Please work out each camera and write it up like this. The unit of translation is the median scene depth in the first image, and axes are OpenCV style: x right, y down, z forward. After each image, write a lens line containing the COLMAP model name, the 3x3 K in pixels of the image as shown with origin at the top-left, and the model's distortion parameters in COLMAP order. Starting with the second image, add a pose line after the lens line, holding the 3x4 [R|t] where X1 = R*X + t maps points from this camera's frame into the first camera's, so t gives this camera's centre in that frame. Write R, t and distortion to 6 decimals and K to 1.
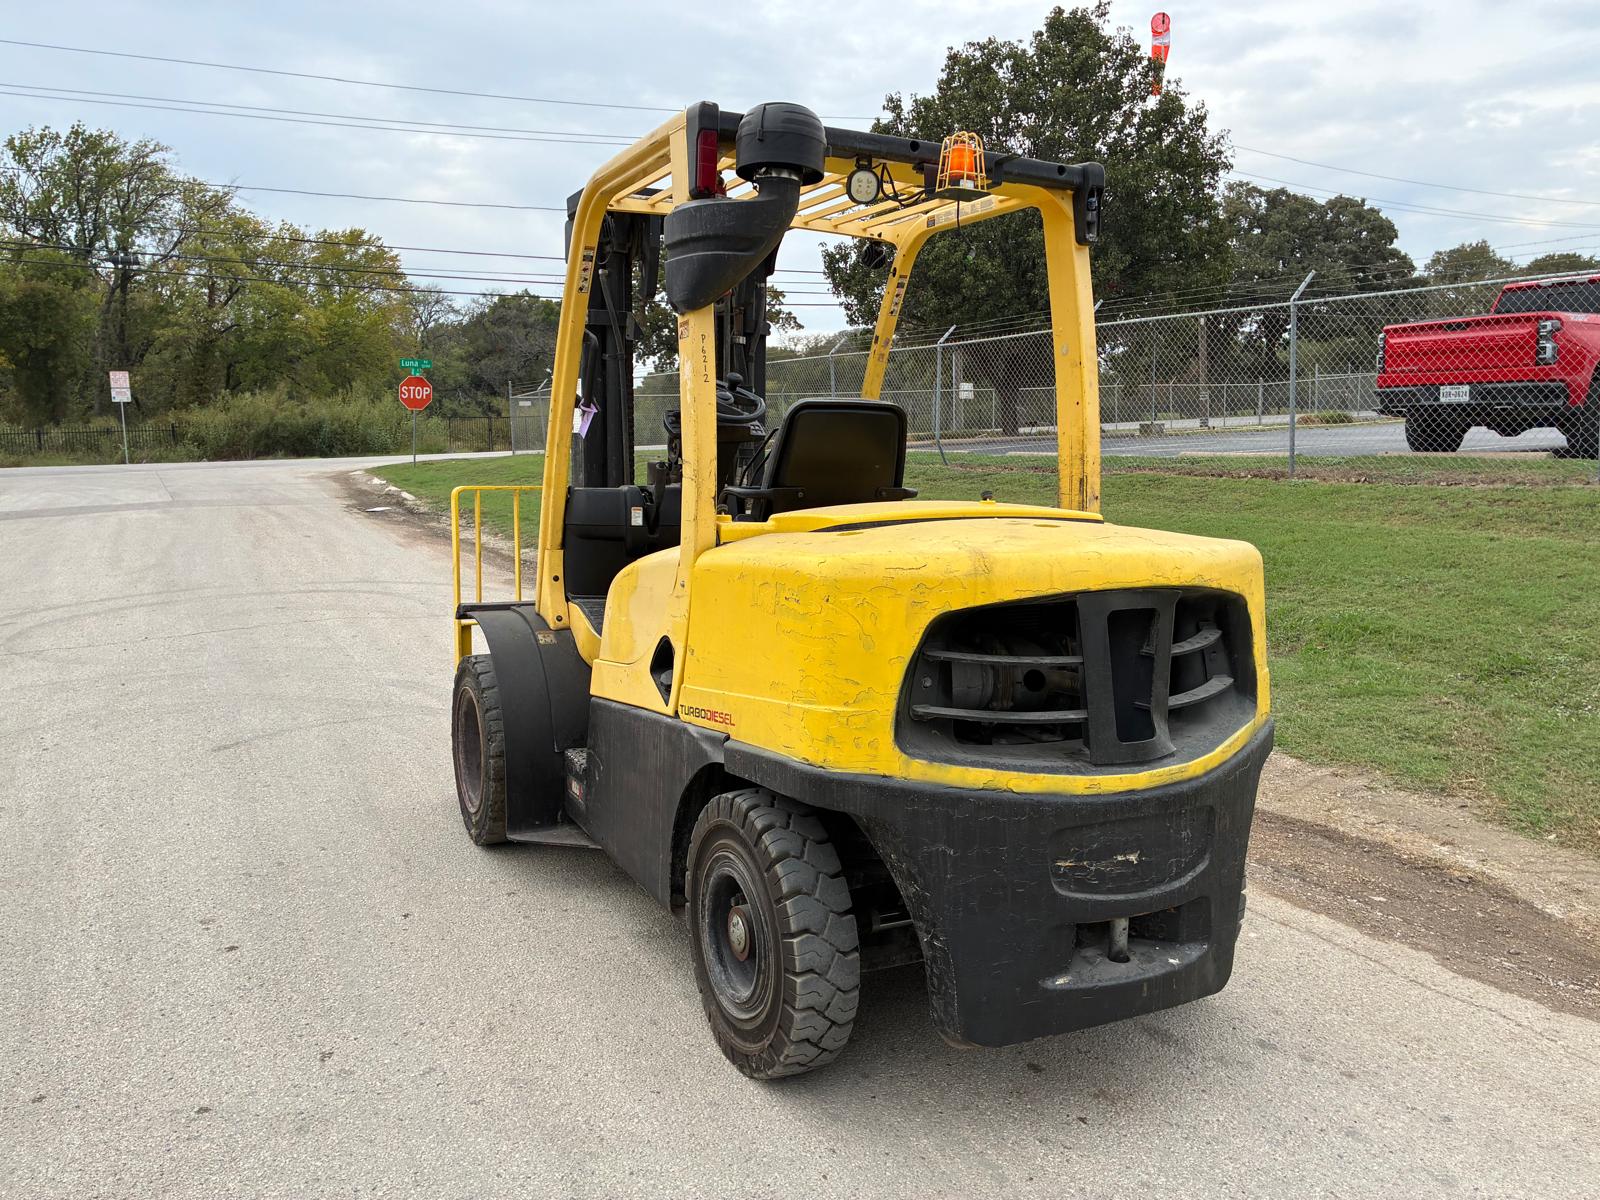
lens RADIAL K [[1193.6, 0, 787.6], [0, 1193.6, 601.0], [0, 0, 1]] dist [0.020333, -0.008207]
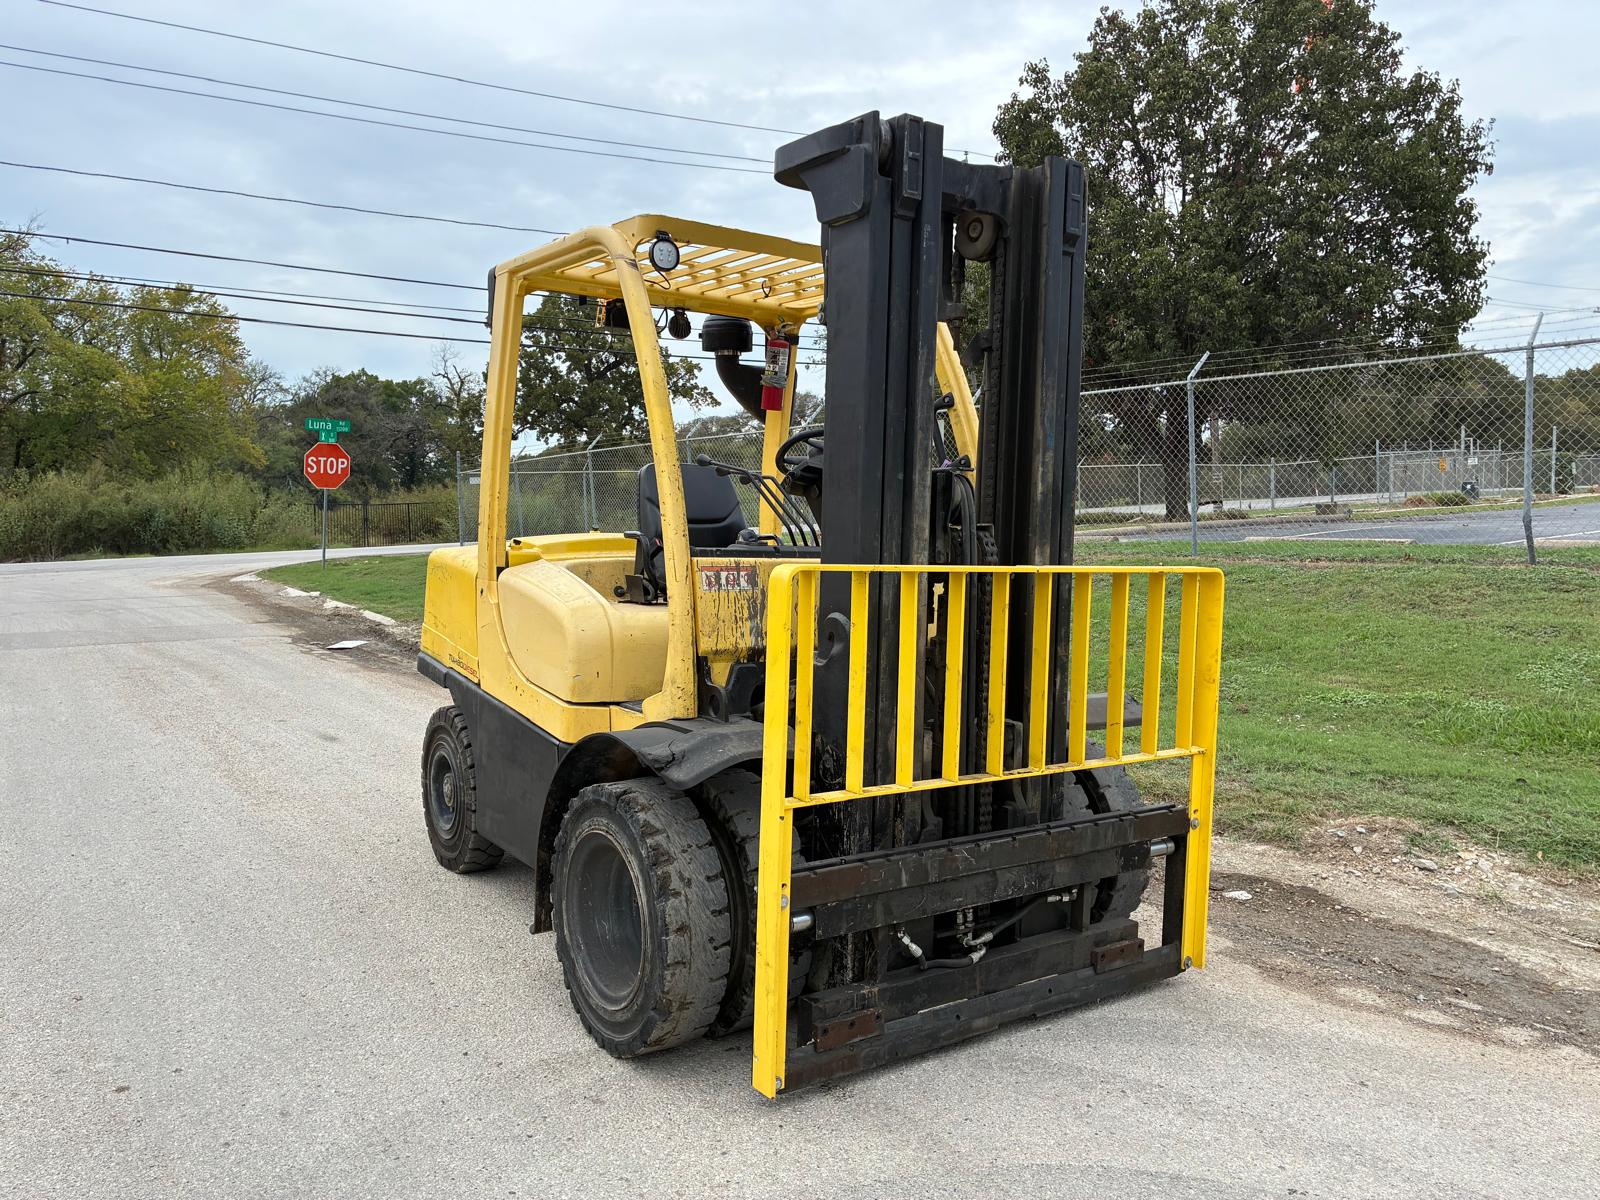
lens RADIAL K [[1203.7, 0, 806.3], [0, 1203.7, 593.3], [0, 0, 1]] dist [0.071725, -0.100202]
pose [[0.988336, -0.015341, 0.151516, -0.179503], [0.027638, 0.996460, -0.079392, -0.041407], [-0.149762, 0.082653, 0.985261, 0.320642]]
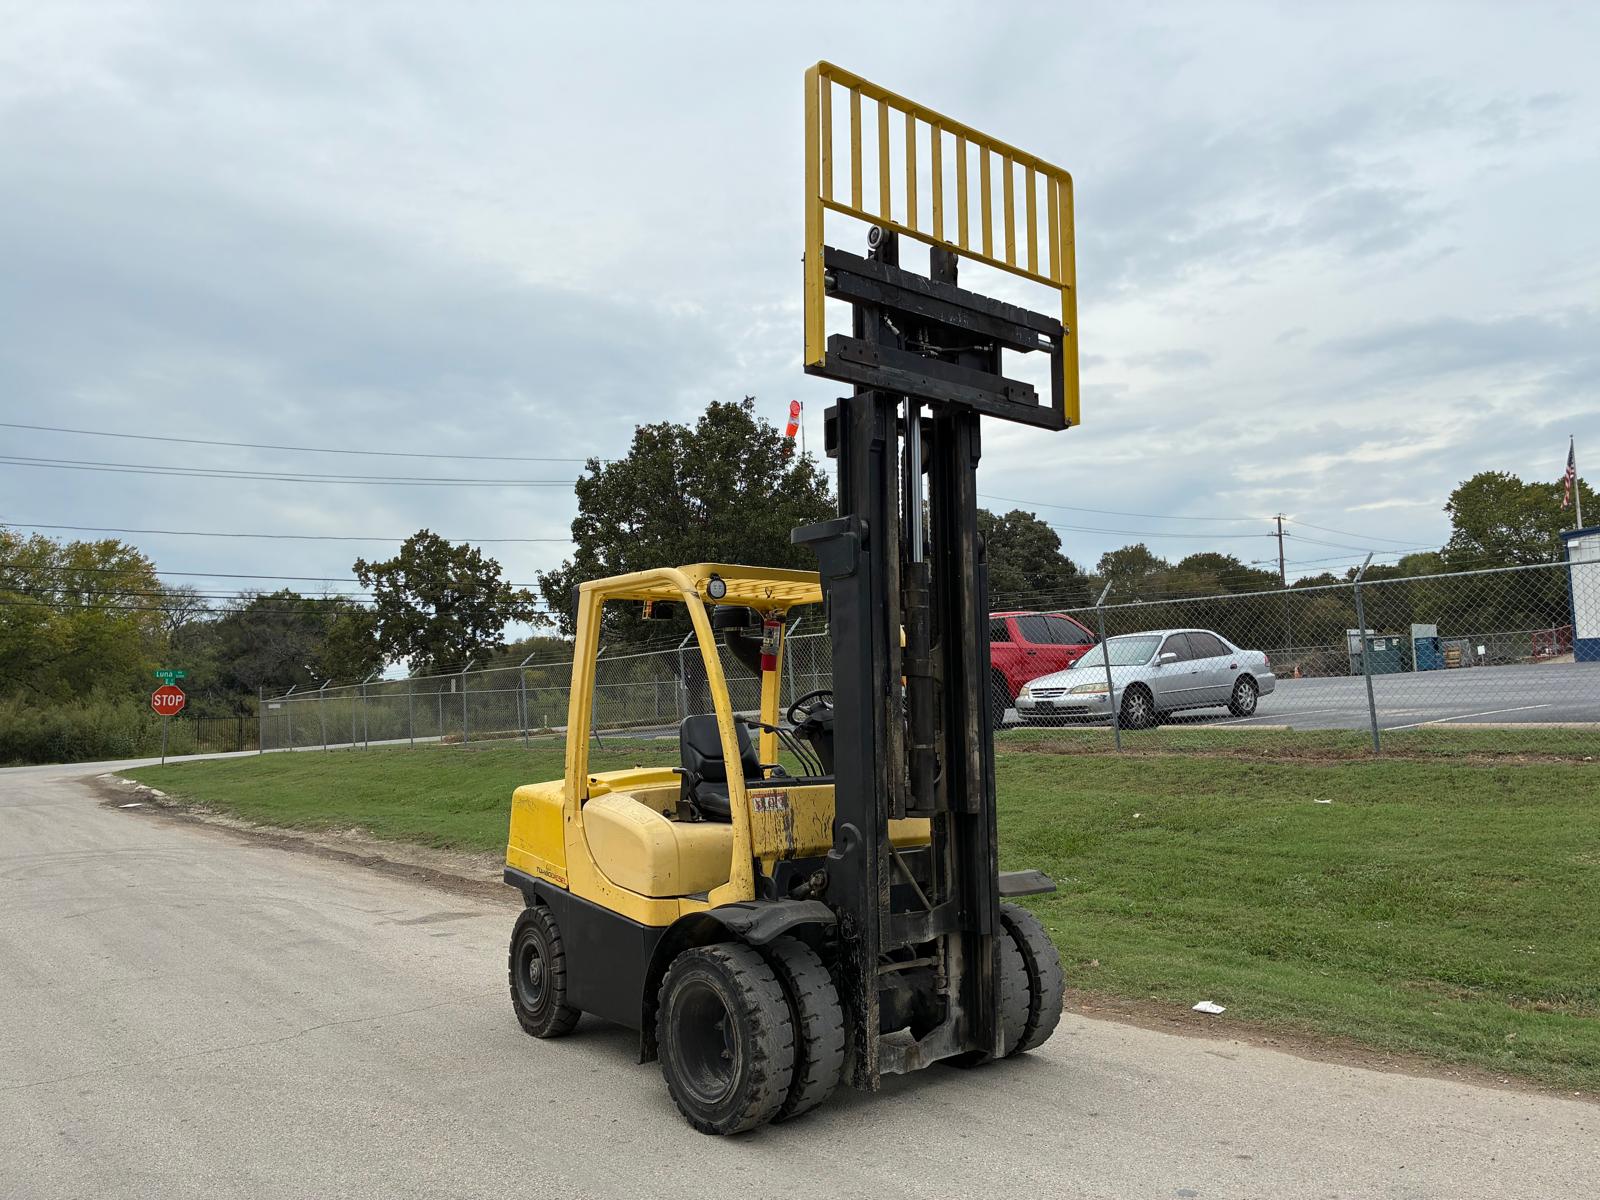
lens RADIAL K [[1193.6, 0, 787.6], [0, 1193.6, 601.0], [0, 0, 1]] dist [0.020333, -0.008207]
pose [[0.982695, -0.010999, 0.184905, 0.057267], [0.054214, 0.971600, -0.230335, 0.027814], [-0.177120, 0.236373, 0.955383, -0.221047]]
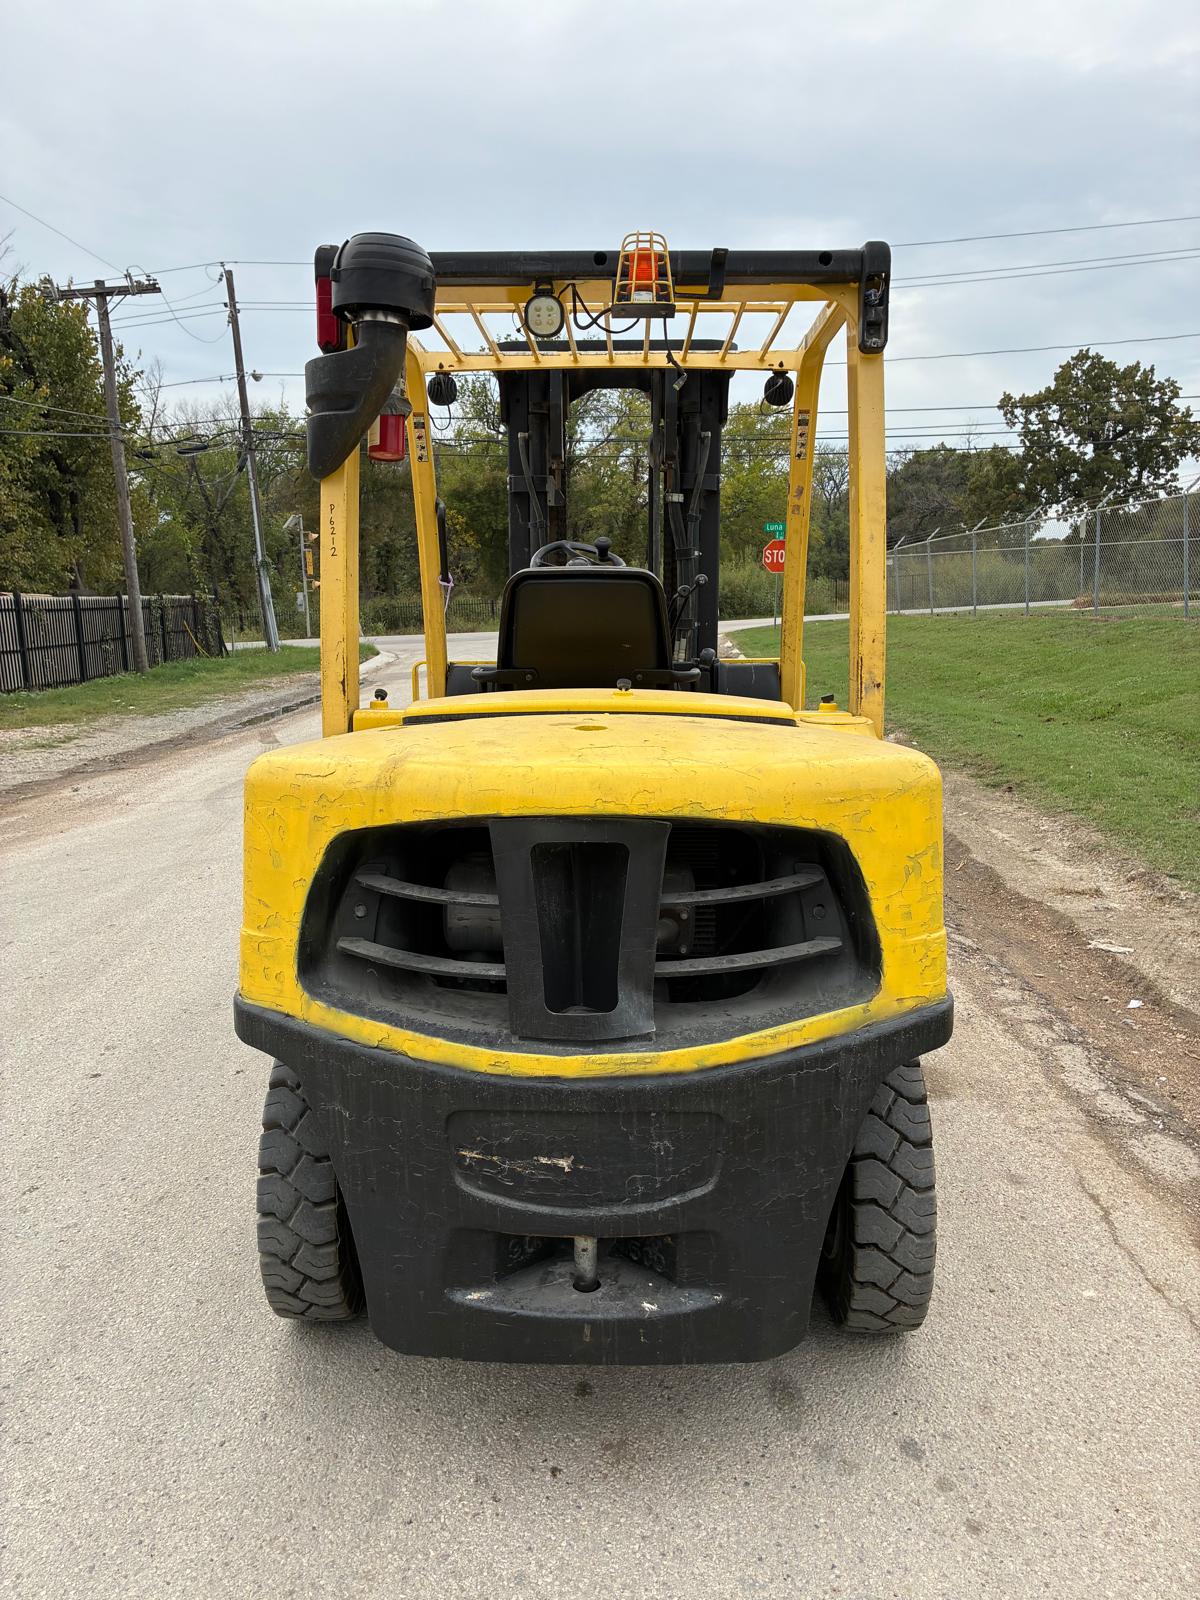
lens RADIAL K [[1193.6, 0, 604.1], [0, 1193.6, 806.7], [0, 0, 1]] dist [0.020333, -0.008207]
pose [[0.883306, 0.061482, -0.464748, 0.057949], [-0.043808, 0.997850, 0.048745, -0.004787], [0.466746, -0.022697, 0.884100, 0.029447]]
